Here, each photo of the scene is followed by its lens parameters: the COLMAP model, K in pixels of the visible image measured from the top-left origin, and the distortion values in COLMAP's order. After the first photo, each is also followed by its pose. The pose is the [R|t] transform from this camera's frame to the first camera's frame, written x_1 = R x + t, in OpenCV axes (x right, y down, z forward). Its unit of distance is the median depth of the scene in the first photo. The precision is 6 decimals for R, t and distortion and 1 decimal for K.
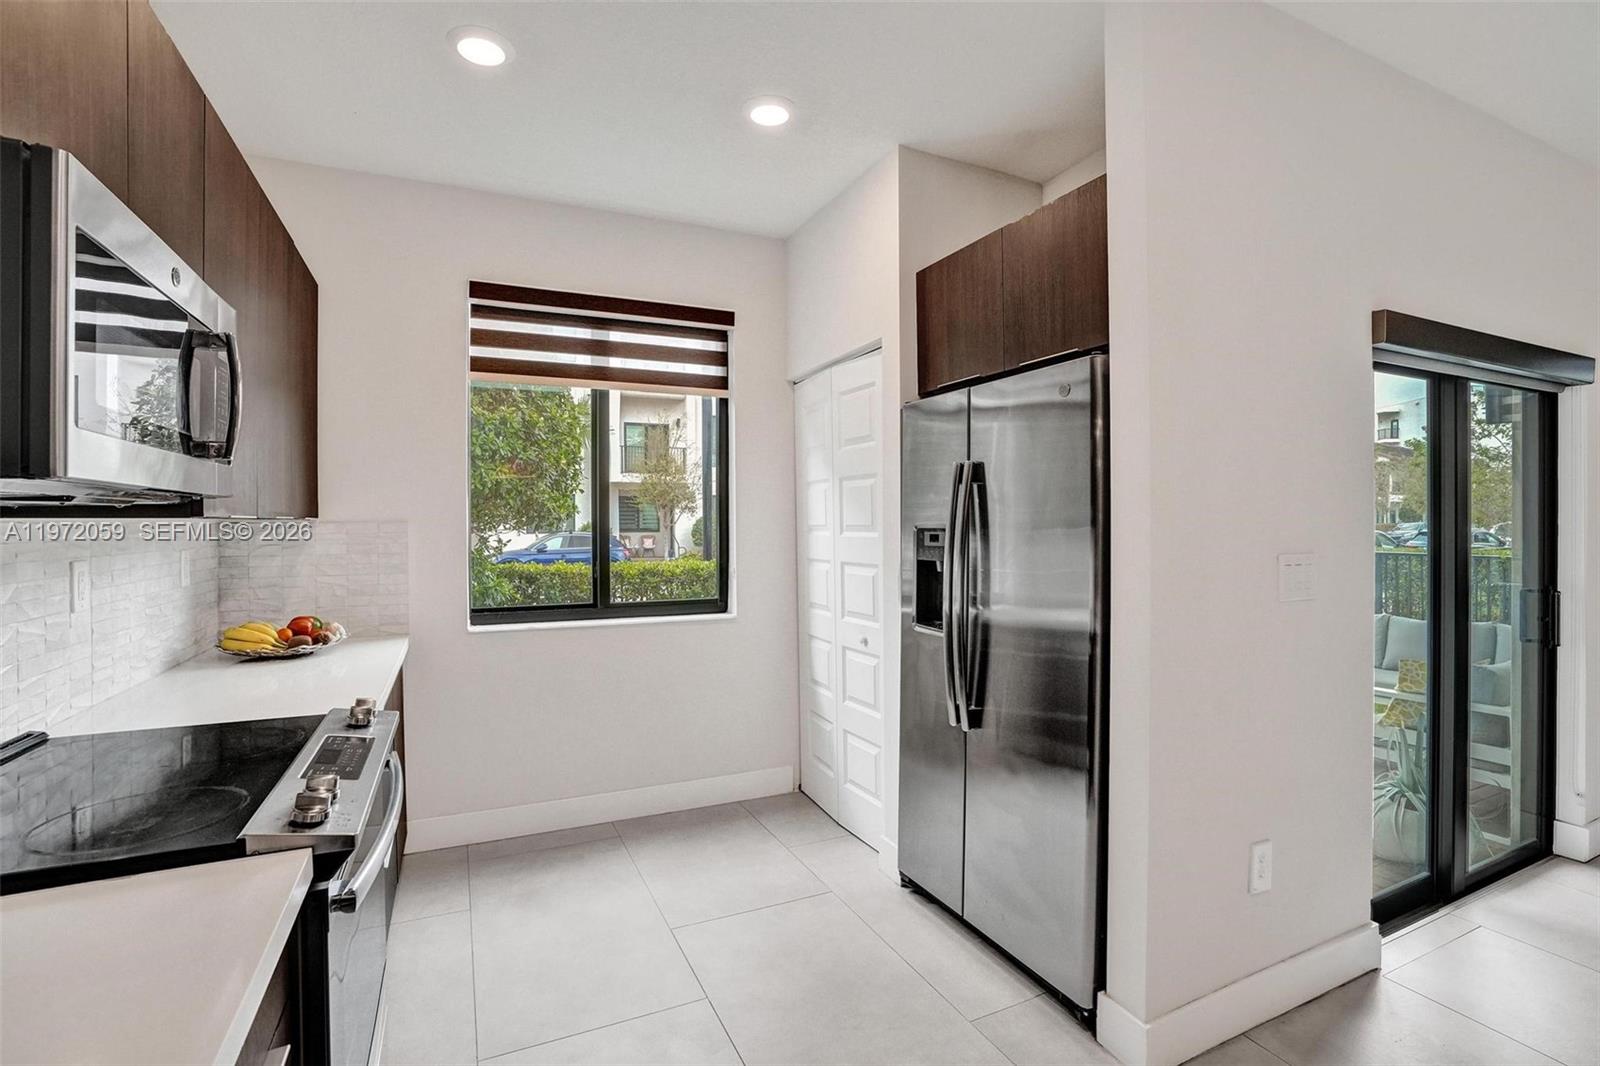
lens RADIAL K [[760.0, 0, 802.4], [0, 760.0, 529.1], [0, 0, 1]] dist [-0.041480, 0.013028]
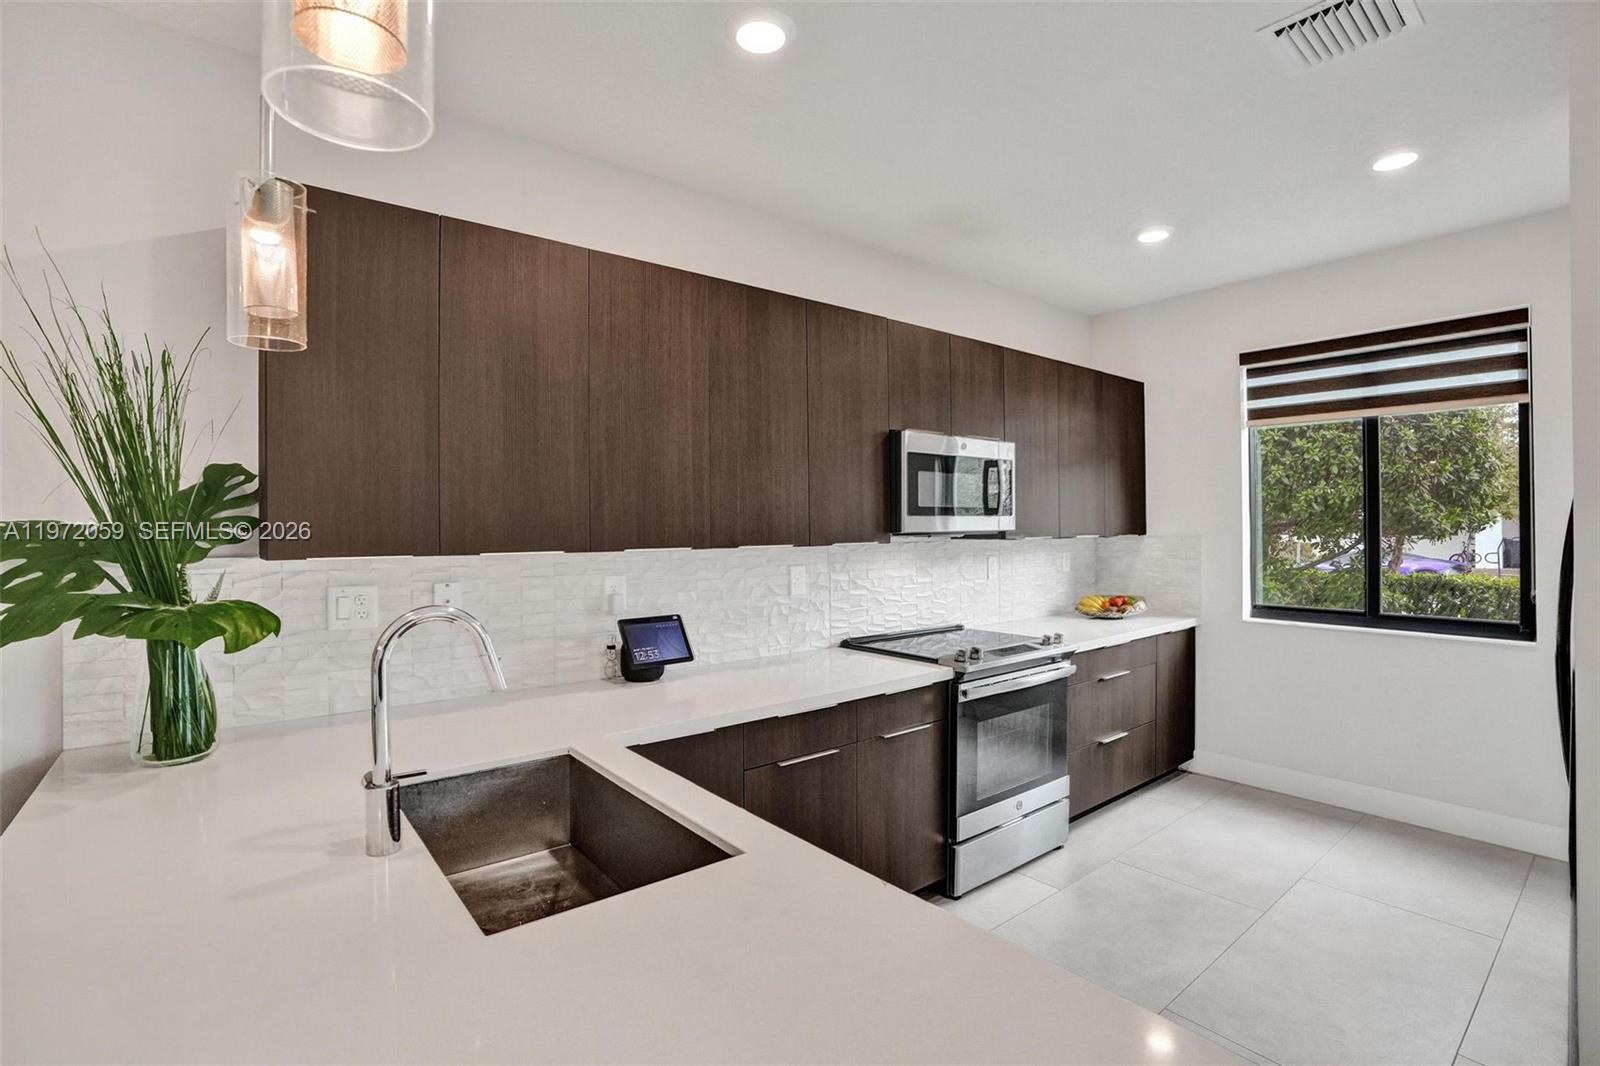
lens RADIAL K [[760.0, 0, 811.2], [0, 760.0, 522.5], [0, 0, 1]] dist [-0.041480, 0.013028]
pose [[0.253831, 0.000160, -0.967249, 0.618444], [-0.000354, 1.000000, 0.000073, -0.034198], [0.967248, 0.000324, 0.253831, -0.059261]]
